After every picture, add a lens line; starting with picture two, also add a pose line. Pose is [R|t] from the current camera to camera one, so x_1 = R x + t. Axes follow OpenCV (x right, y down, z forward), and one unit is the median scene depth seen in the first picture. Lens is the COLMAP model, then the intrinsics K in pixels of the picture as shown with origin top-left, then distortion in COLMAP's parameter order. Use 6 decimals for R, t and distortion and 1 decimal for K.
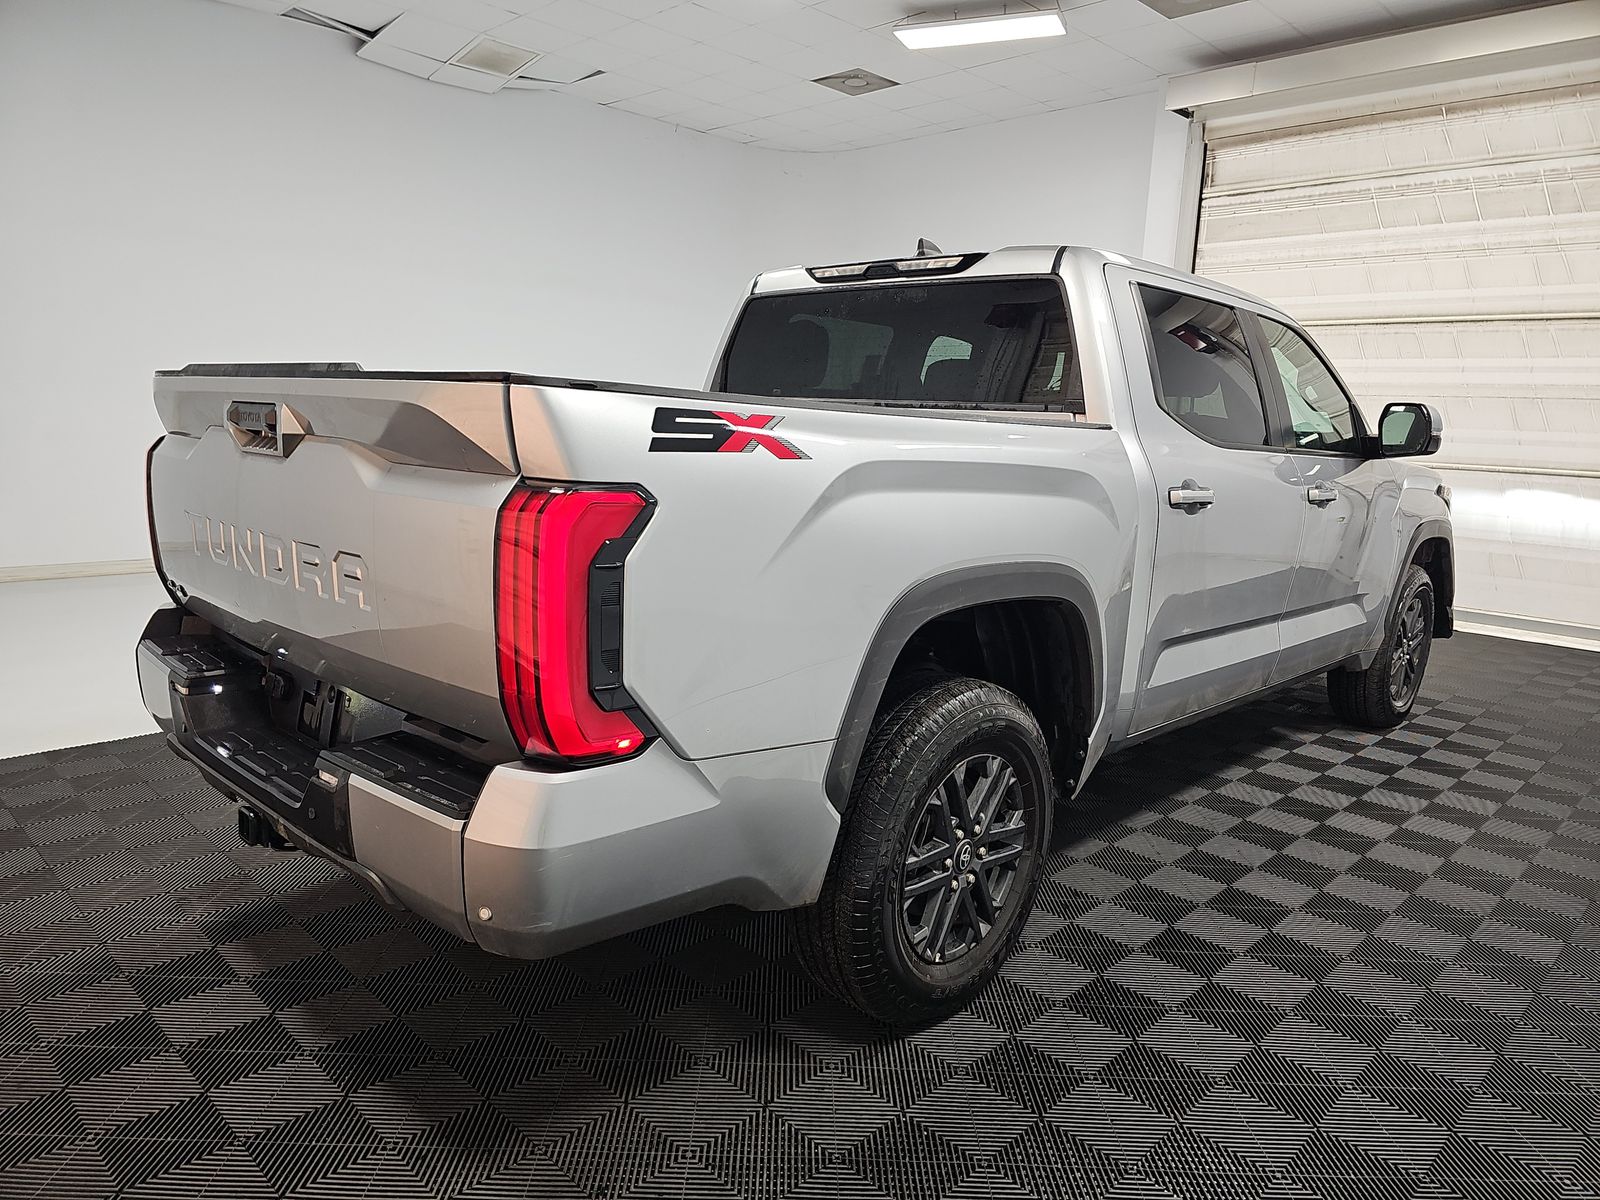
lens RADIAL K [[1082.0, 0, 768.1], [0, 1082.0, 613.2], [0, 0, 1]] dist [0.052499, -0.052338]
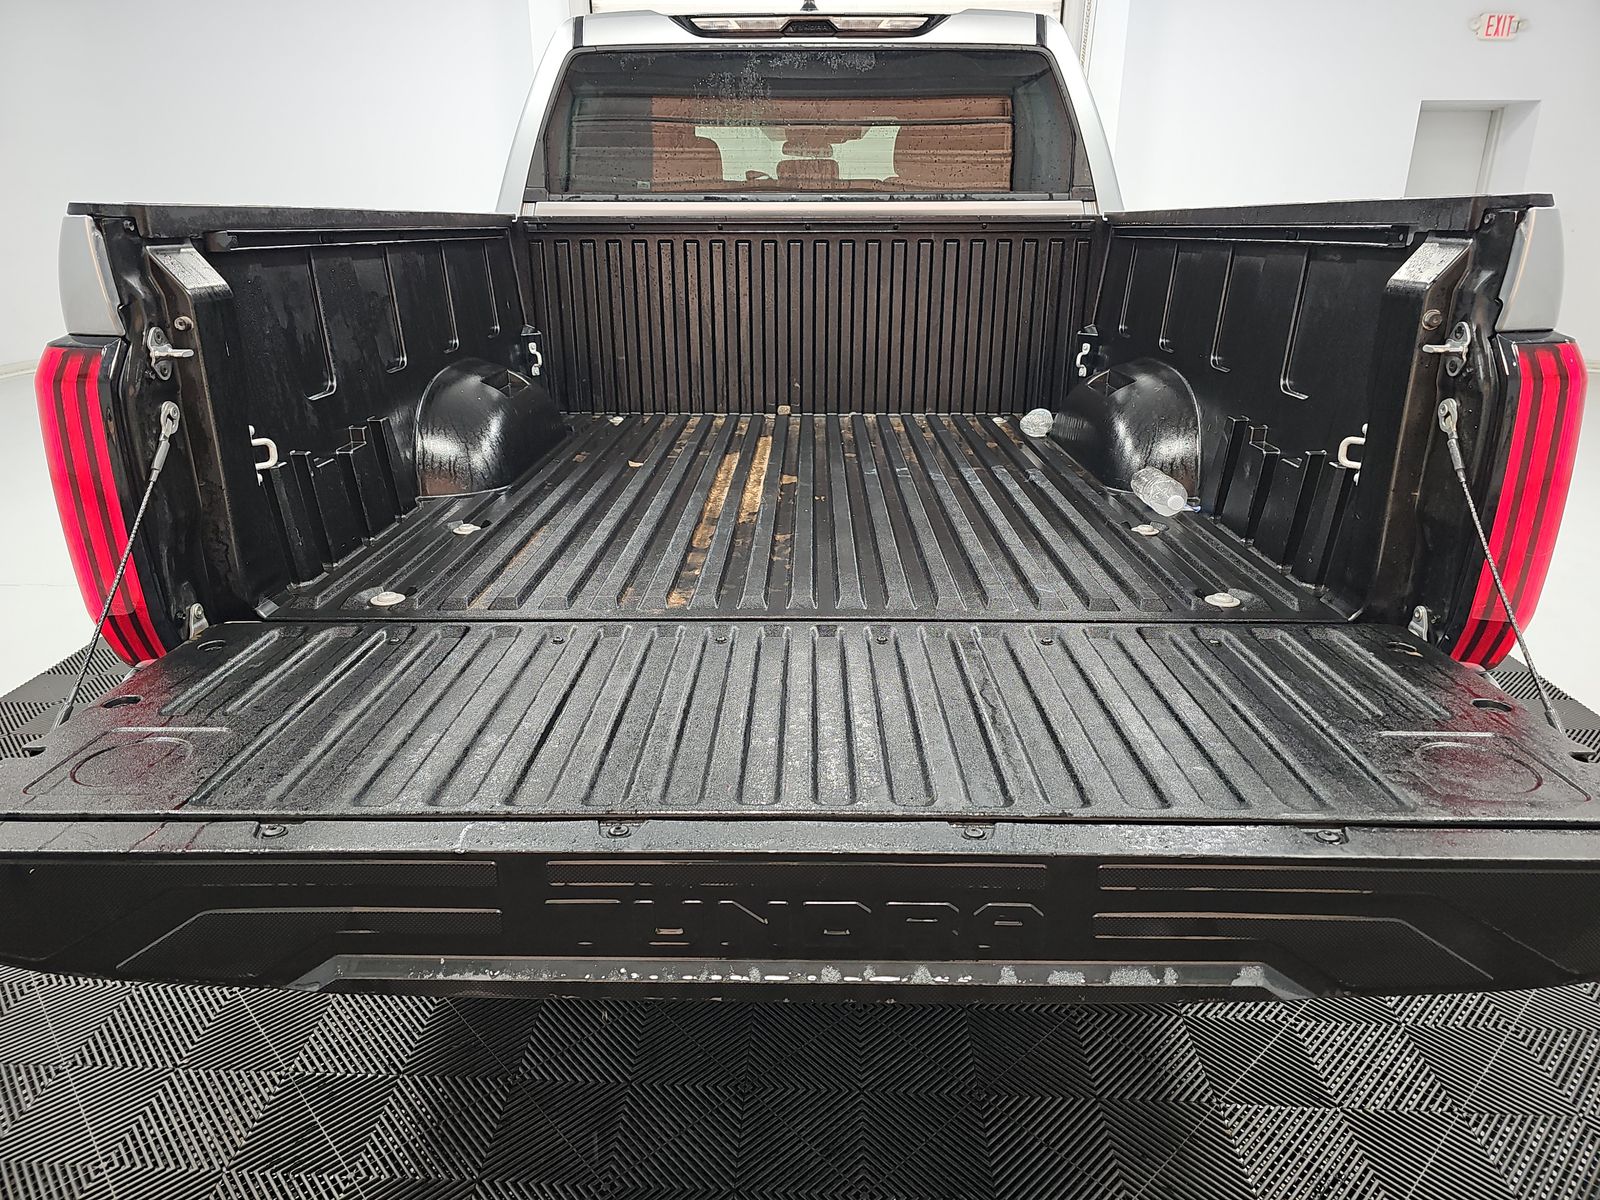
lens RADIAL K [[1082.0, 0, 789.9], [0, 1082.0, 595.3], [0, 0, 1]] dist [0.052499, -0.052338]
pose [[0.730426, -0.269469, 0.627587, -0.254295], [0.151573, 0.959920, 0.235754, -0.047031], [-0.665961, -0.077075, 0.741994, 0.171540]]
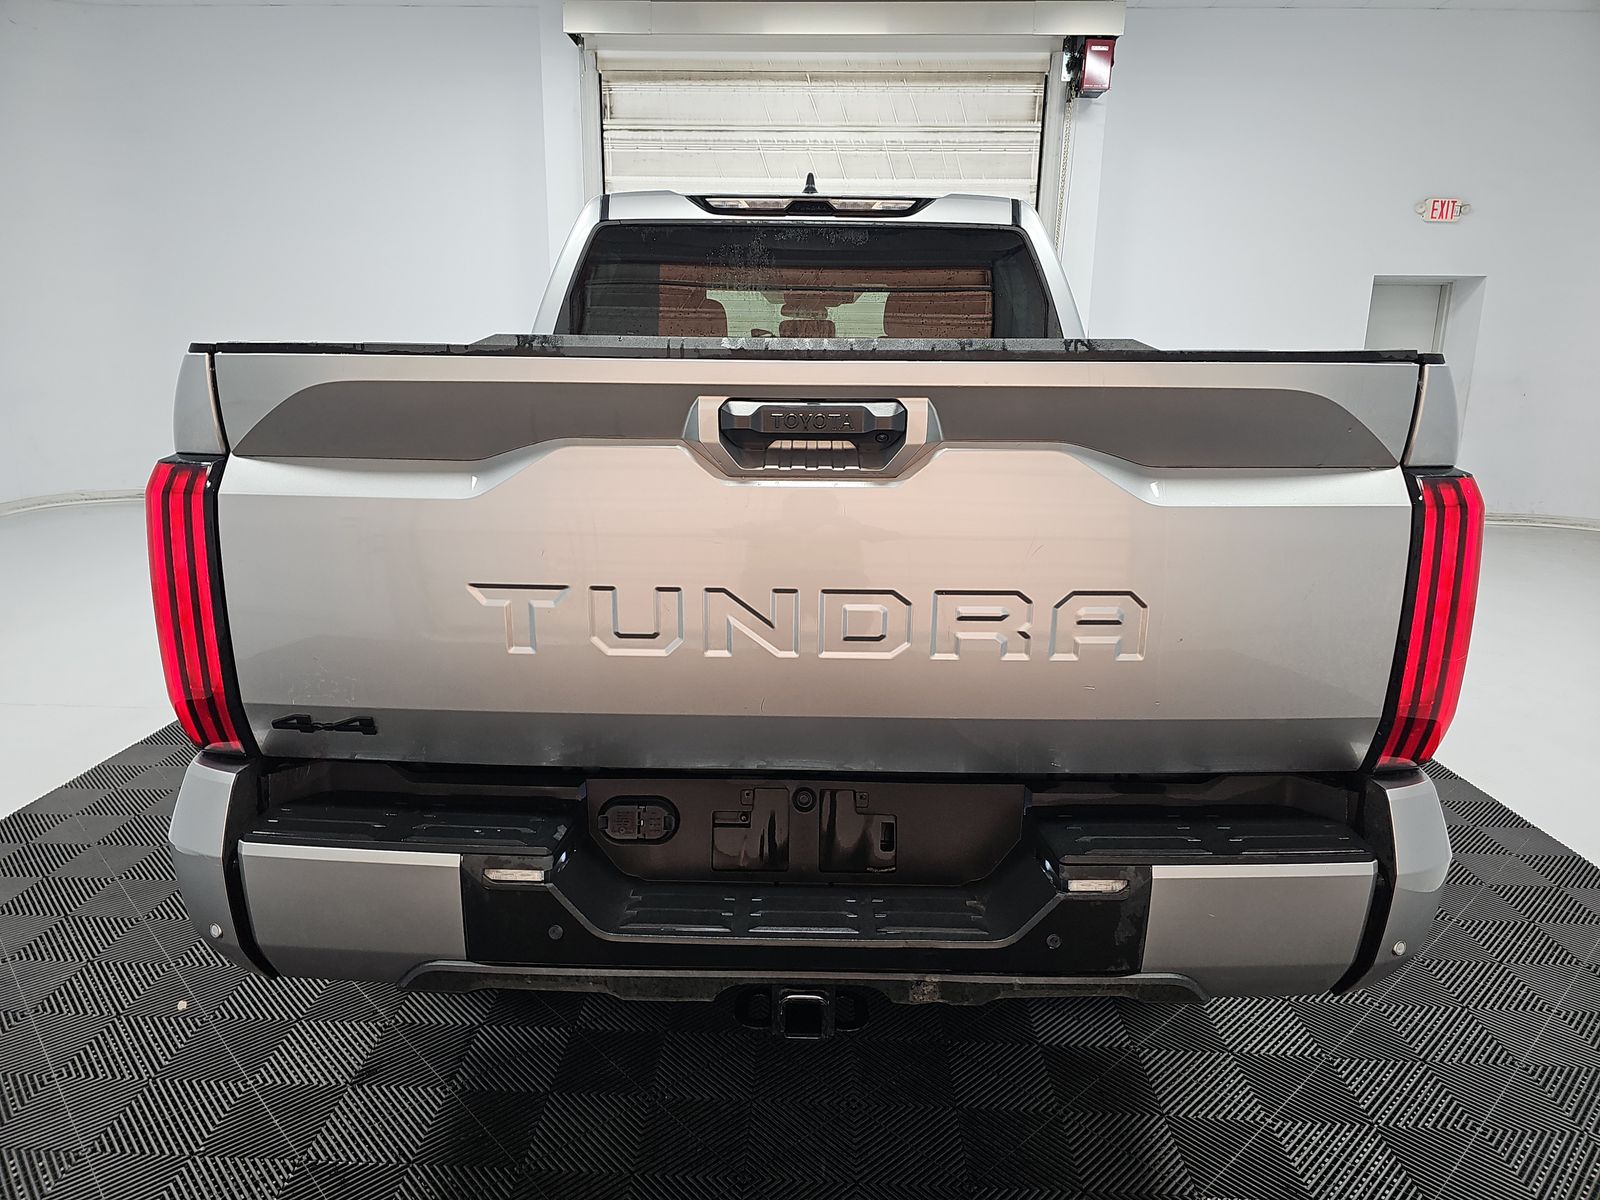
lens RADIAL K [[1082.0, 0, 790.8], [0, 1082.0, 613.4], [0, 0, 1]] dist [0.052499, -0.052338]
pose [[0.725674, -0.185318, 0.662612, -0.275588], [0.138913, 0.982674, 0.122699, -0.043051], [-0.673870, 0.003006, 0.738844, 0.154703]]
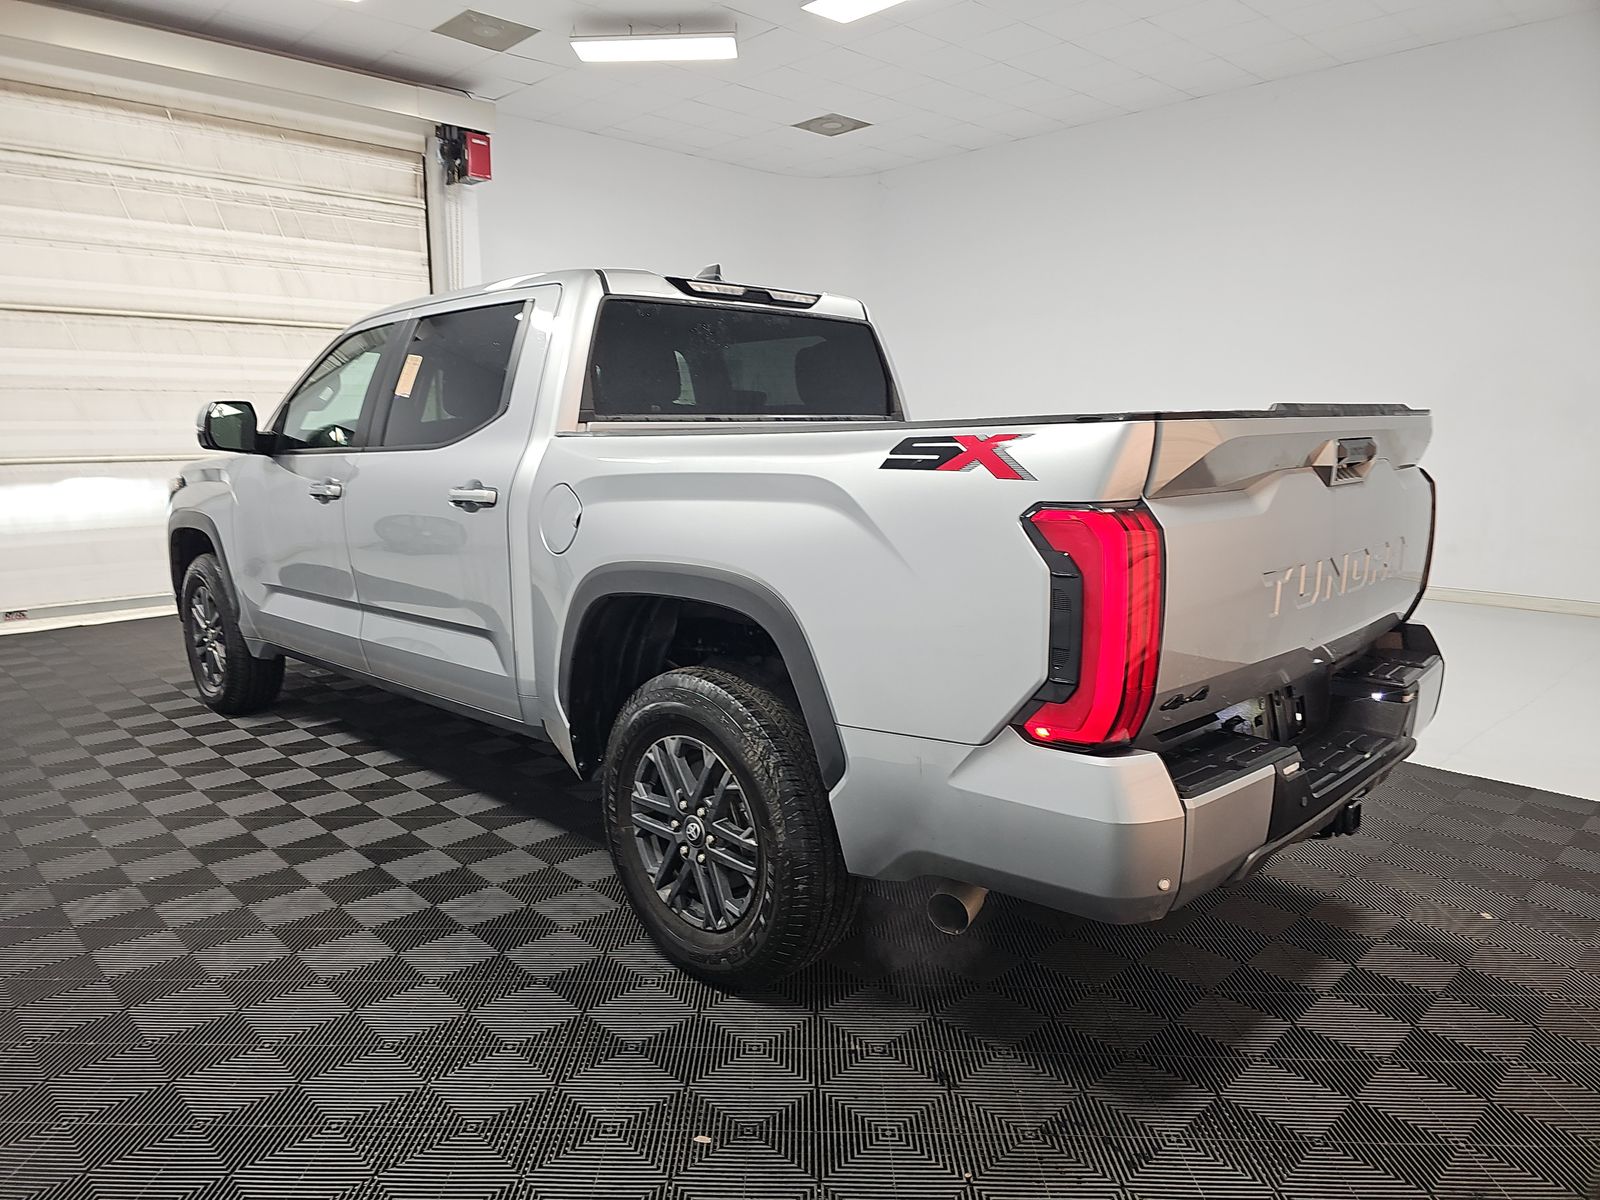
lens RADIAL K [[1082.0, 0, 801.7], [0, 1082.0, 595.4], [0, 0, 1]] dist [0.052499, -0.052338]
pose [[0.012125, -0.189882, 0.981732, -0.474457], [0.184922, 0.965294, 0.184419, -0.103107], [-0.982678, 0.179307, 0.046817, 0.451800]]
